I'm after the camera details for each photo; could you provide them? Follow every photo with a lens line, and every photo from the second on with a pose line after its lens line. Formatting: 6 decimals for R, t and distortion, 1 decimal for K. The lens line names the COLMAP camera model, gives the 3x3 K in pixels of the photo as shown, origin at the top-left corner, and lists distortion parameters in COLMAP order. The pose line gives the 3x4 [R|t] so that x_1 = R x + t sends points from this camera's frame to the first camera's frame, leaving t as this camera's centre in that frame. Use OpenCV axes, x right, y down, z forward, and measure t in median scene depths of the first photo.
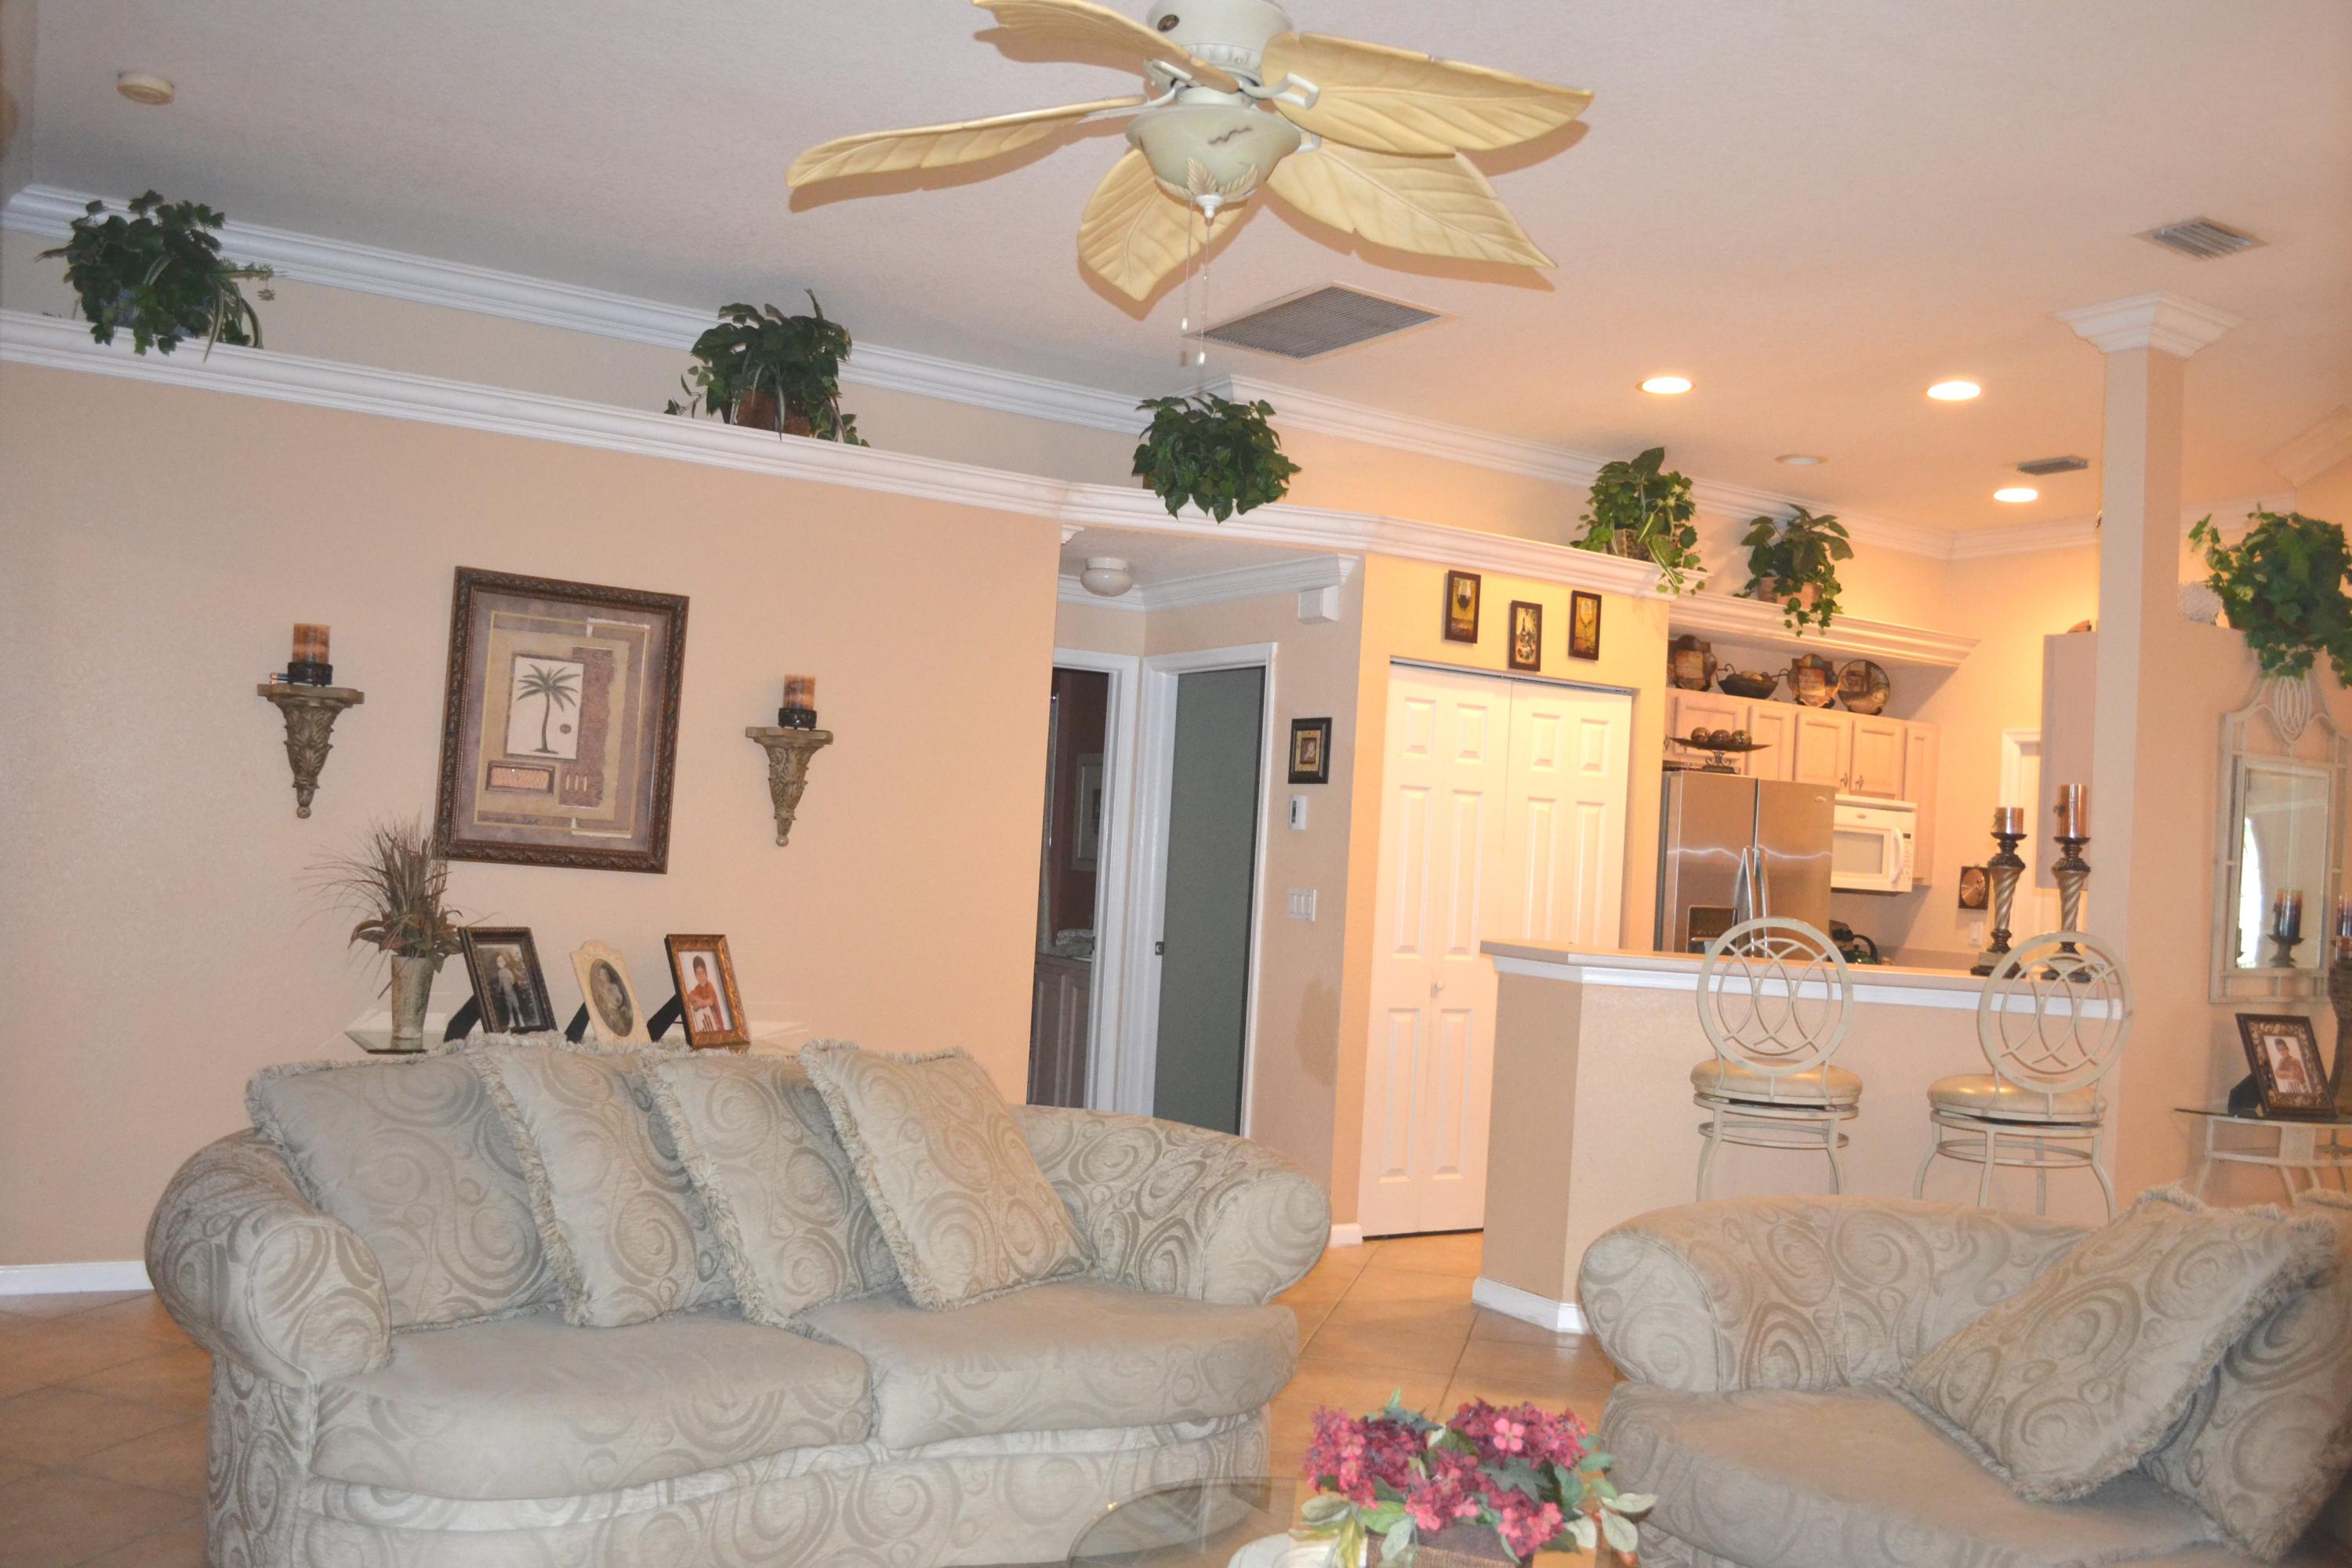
lens RADIAL K [[1918.5, 0, 1172.8], [0, 1918.5, 789.8], [0, 0, 1]] dist [-0.083570, 0.016551]
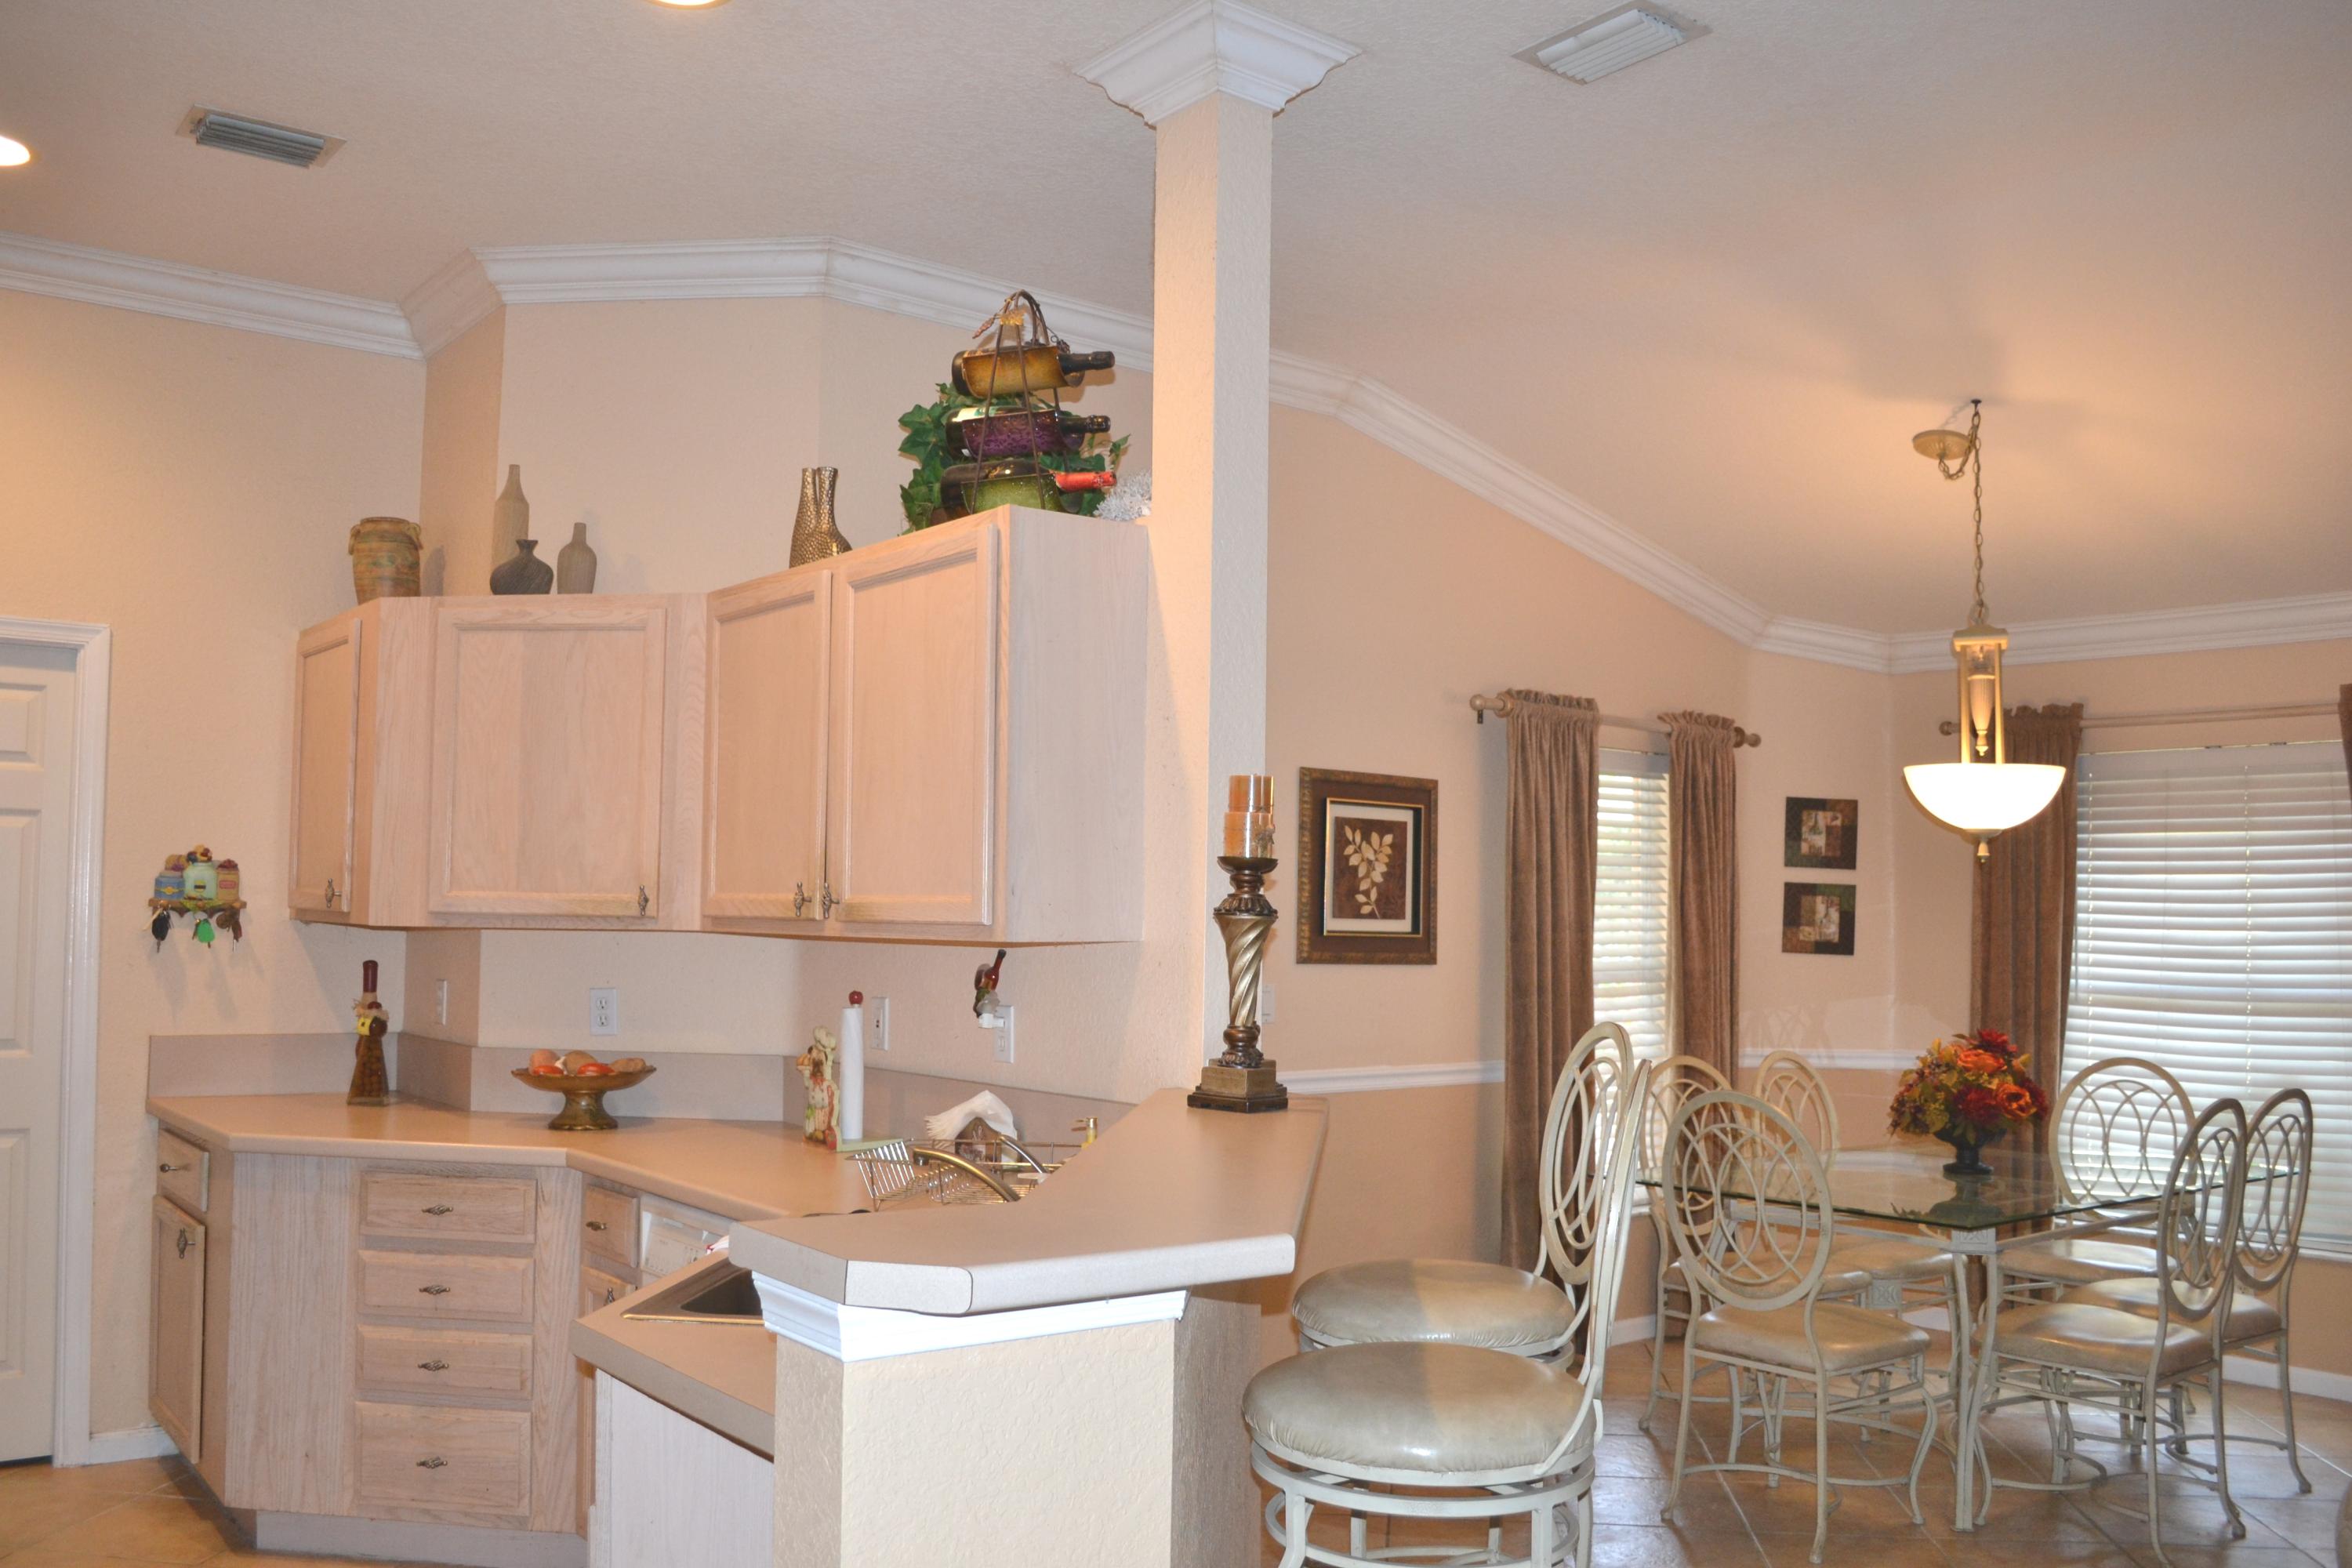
lens RADIAL K [[1918.5, 0, 1167.9], [0, 1918.5, 789.1], [0, 0, 1]] dist [-0.083570, 0.016551]
pose [[-0.116910, 0.002661, 0.993139, -0.094238], [-0.052966, 0.998557, -0.008910, 0.006420], [-0.991729, -0.053645, -0.116600, 0.799075]]
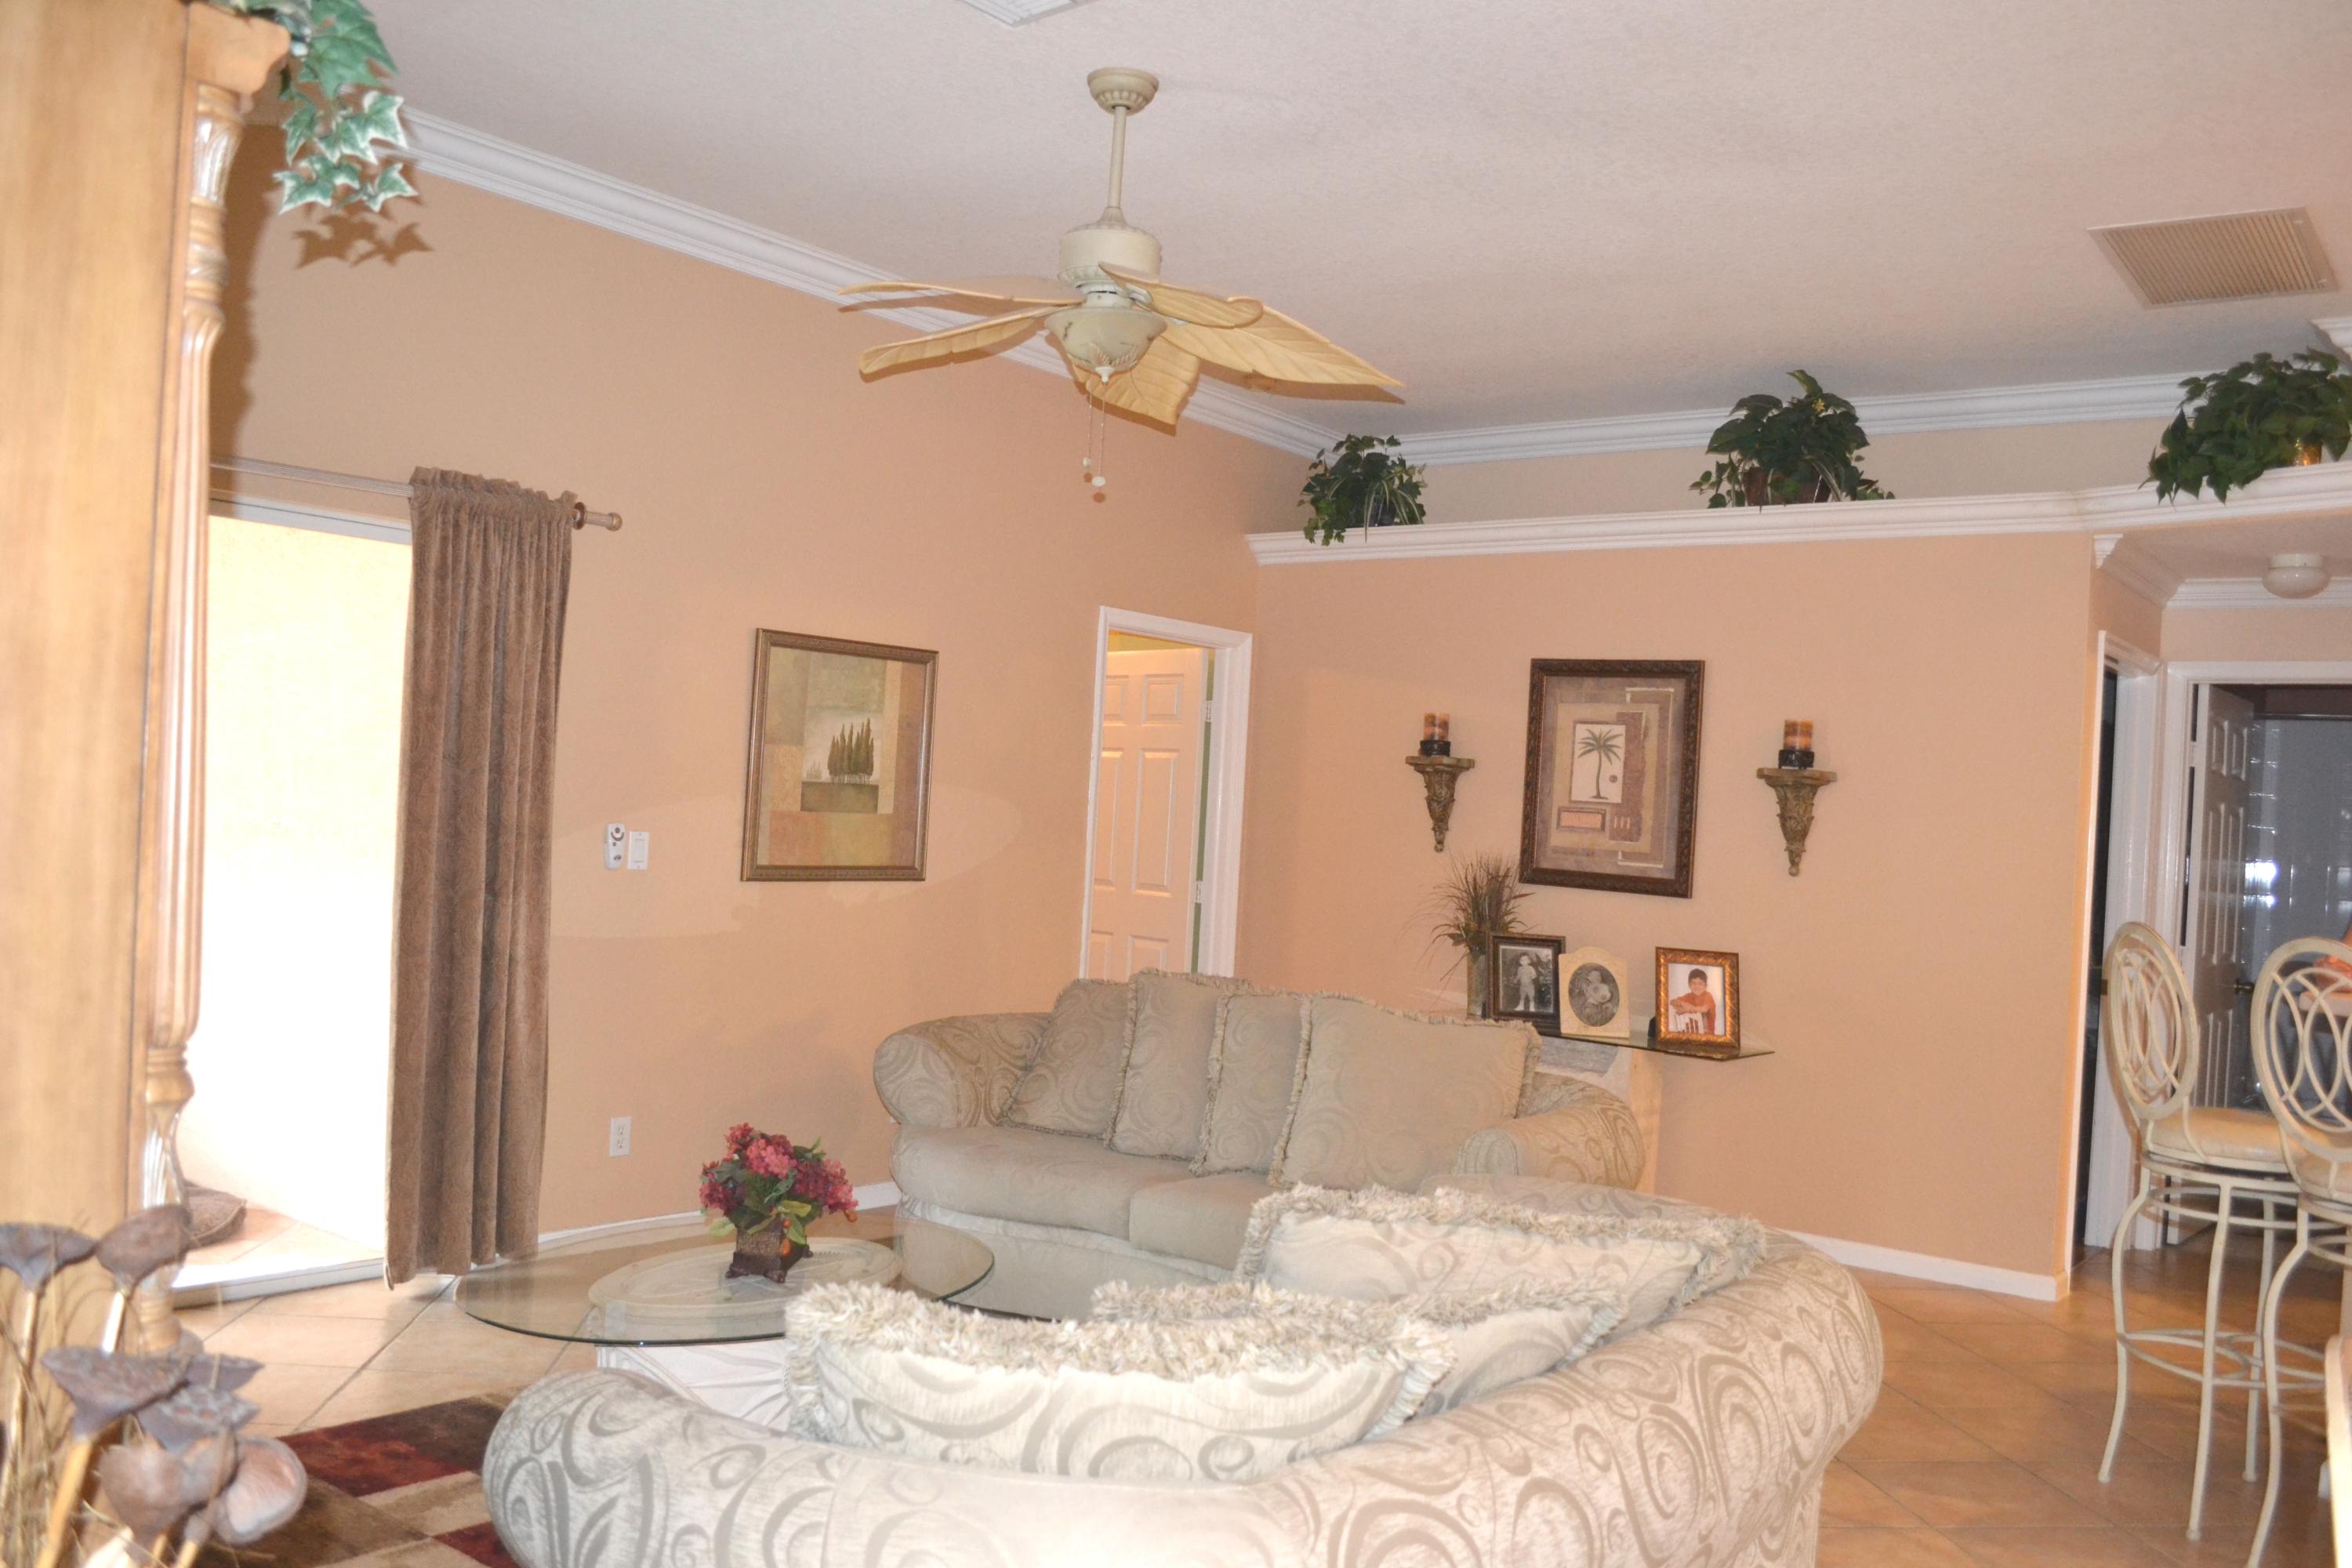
lens RADIAL K [[1918.5, 0, 1200.3], [0, 1918.5, 771.6], [0, 0, 1]] dist [-0.083570, 0.016551]
pose [[0.354182, -0.063139, -0.933042, 0.571175], [-0.007006, 0.997511, -0.070161, 0.040015], [0.935150, 0.031386, 0.352859, 0.240603]]
